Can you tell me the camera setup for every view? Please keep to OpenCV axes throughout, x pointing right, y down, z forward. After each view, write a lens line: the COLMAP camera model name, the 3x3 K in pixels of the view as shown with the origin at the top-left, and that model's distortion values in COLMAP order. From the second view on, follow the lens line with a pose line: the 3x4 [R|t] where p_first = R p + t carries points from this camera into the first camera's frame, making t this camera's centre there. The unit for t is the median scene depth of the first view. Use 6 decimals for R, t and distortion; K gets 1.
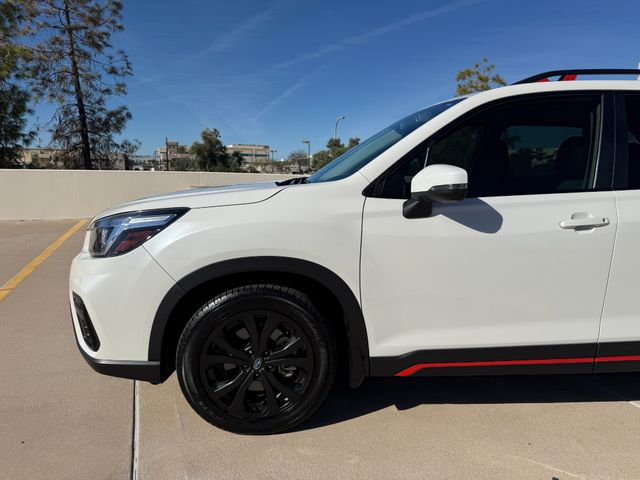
lens RADIAL K [[454.1, 0, 321.5], [0, 454.1, 242.9], [0, 0, 1]] dist [0.022197, -0.020845]
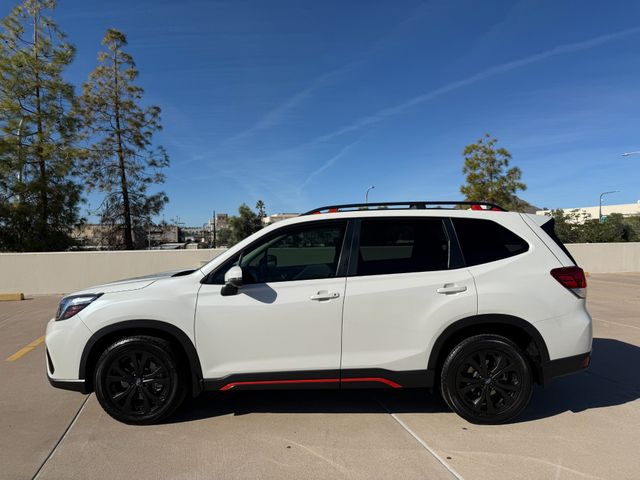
lens RADIAL K [[451.7, 0, 321.4], [0, 451.7, 240.8], [0, 0, 1]] dist [0.080159, -0.122437]
pose [[0.994787, -0.029901, -0.097489, 0.082979], [0.015225, 0.988880, -0.147936, 0.000107], [0.100828, 0.145680, 0.984180, -0.081949]]
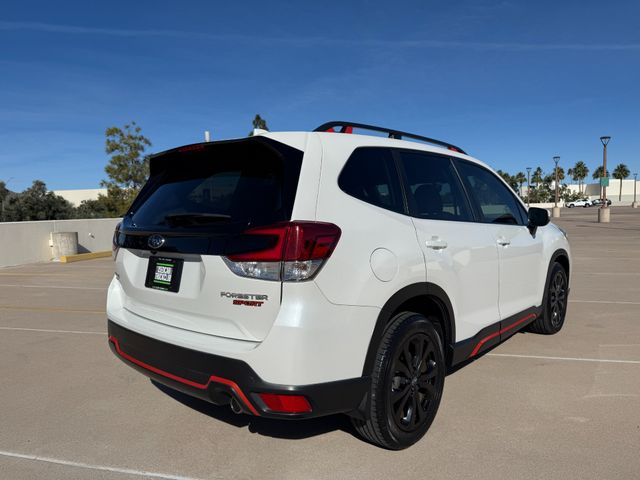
lens RADIAL K [[456.2, 0, 327.4], [0, 456.2, 242.5], [0, 0, 1]] dist [0.003277, 0.001858]
pose [[0.572506, -0.094703, 0.814413, -0.485119], [0.163216, 0.986590, -0.000012, 0.006925], [-0.803491, 0.132932, 0.580286, -0.127416]]
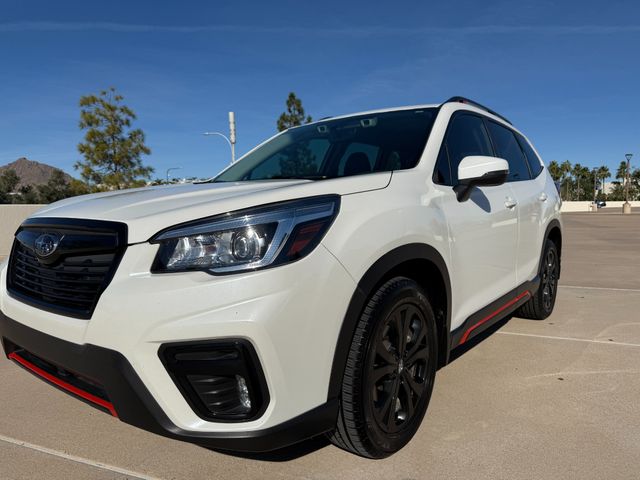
lens RADIAL K [[456.6, 0, 321.5], [0, 456.6, 240.4], [0, 0, 1]] dist [0.006138, -0.004798]
pose [[0.679201, -0.081647, 0.729397, -0.098673], [0.138500, 0.990197, -0.018129, 0.001557], [-0.720766, 0.113334, 0.683850, 0.052034]]
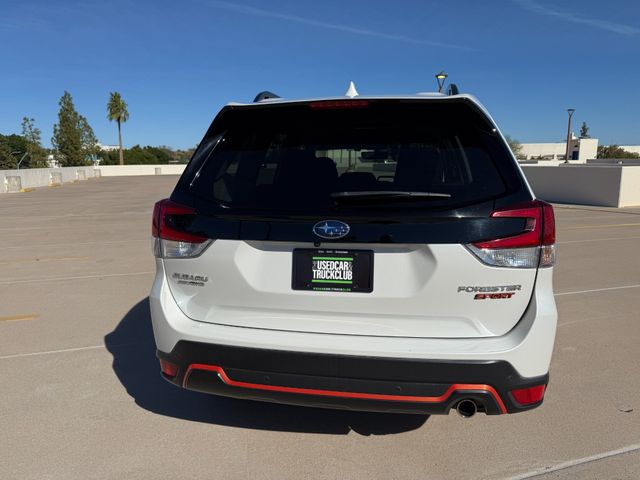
lens RADIAL K [[456.6, 0, 321.5], [0, 456.6, 240.4], [0, 0, 1]] dist [0.006138, -0.004798]
pose [[0.079905, -0.189395, 0.978644, -0.502904], [0.163896, 0.970918, 0.174517, -0.014915], [-0.983236, 0.146451, 0.108623, -0.028947]]
